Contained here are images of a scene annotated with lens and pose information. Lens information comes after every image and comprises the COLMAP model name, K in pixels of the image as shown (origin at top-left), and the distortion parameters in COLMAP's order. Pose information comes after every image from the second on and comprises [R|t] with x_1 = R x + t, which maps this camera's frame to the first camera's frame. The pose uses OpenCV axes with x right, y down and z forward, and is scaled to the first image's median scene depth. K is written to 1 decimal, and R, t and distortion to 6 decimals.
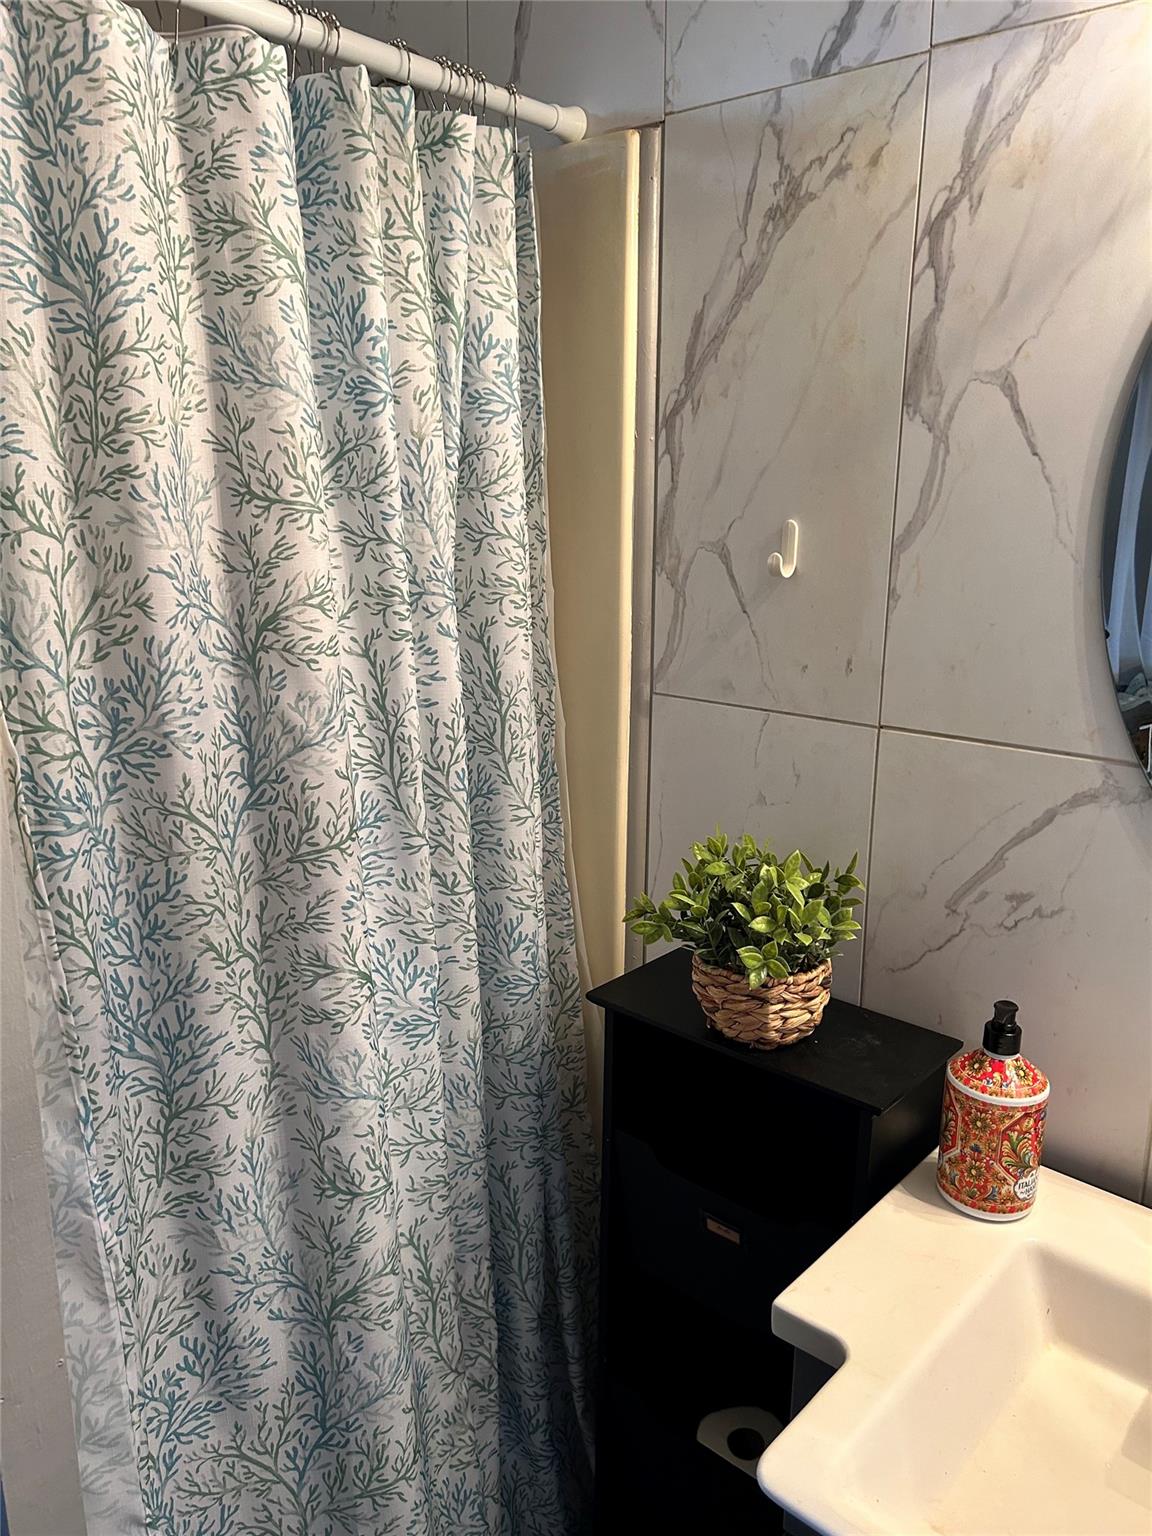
lens RADIAL K [[1159.1, 0, 577.8], [0, 1159.1, 769.9], [0, 0, 1]] dist [0.053981, -0.066886]
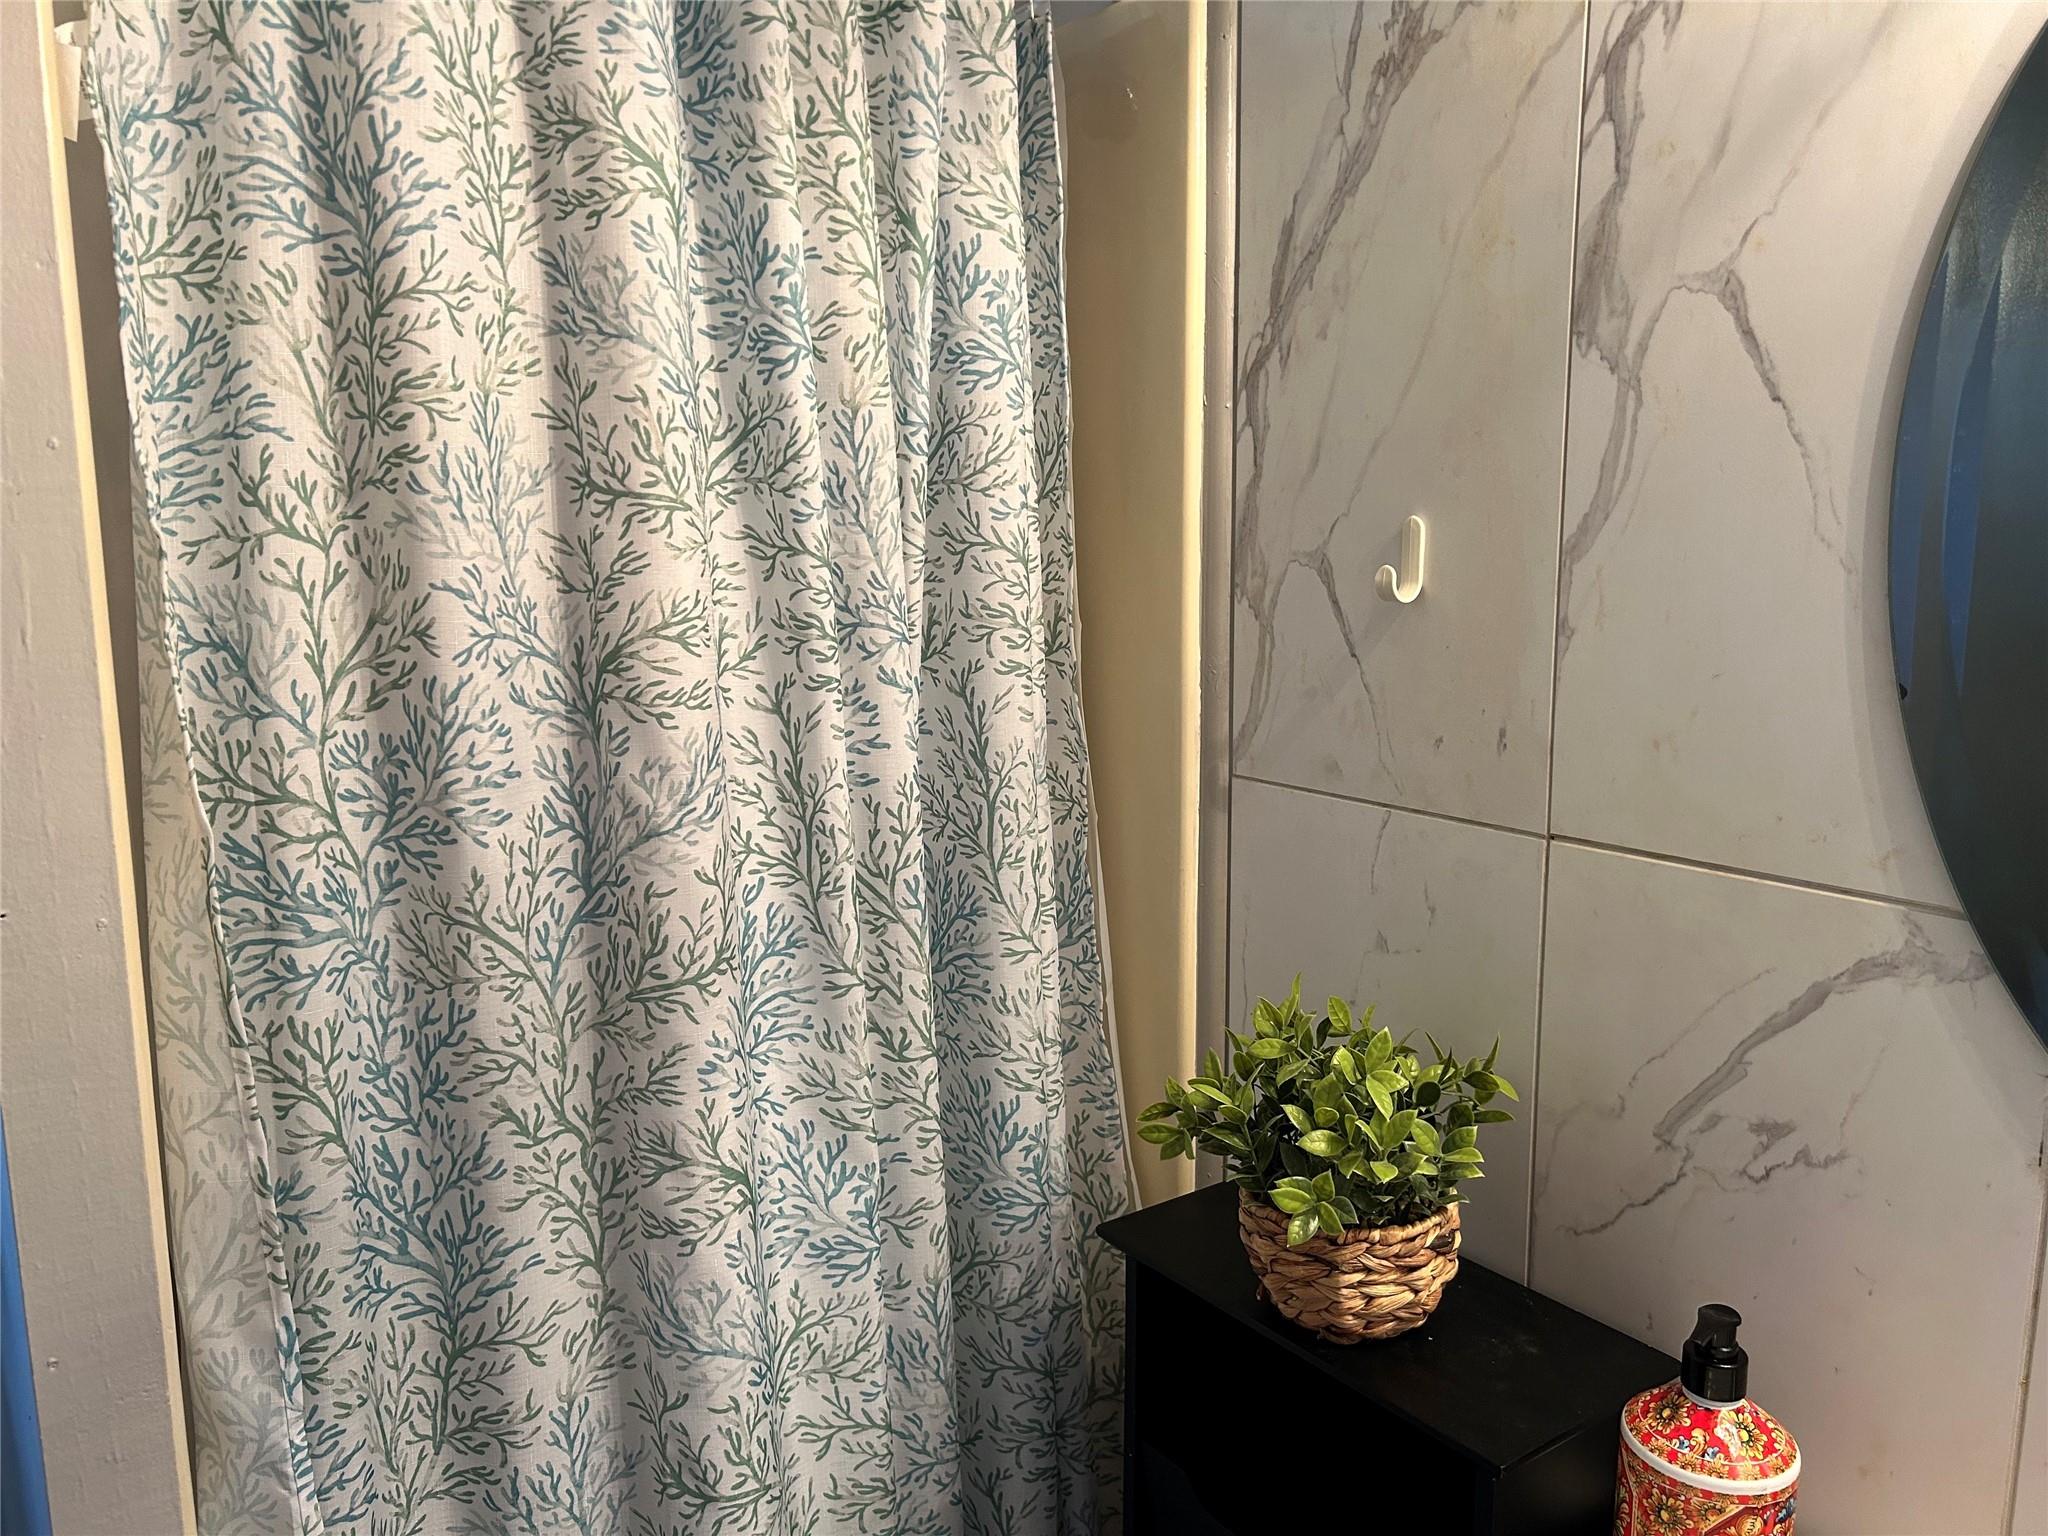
lens RADIAL K [[1545.5, 0, 1017.3], [0, 1545.5, 759.6], [0, 0, 1]] dist [0.053981, -0.066886]
pose [[0.973944, 0.021351, -0.225781, 0.183389], [-0.039659, 0.996253, -0.076863, -0.002505], [0.223294, 0.083815, 0.971141, 0.124655]]
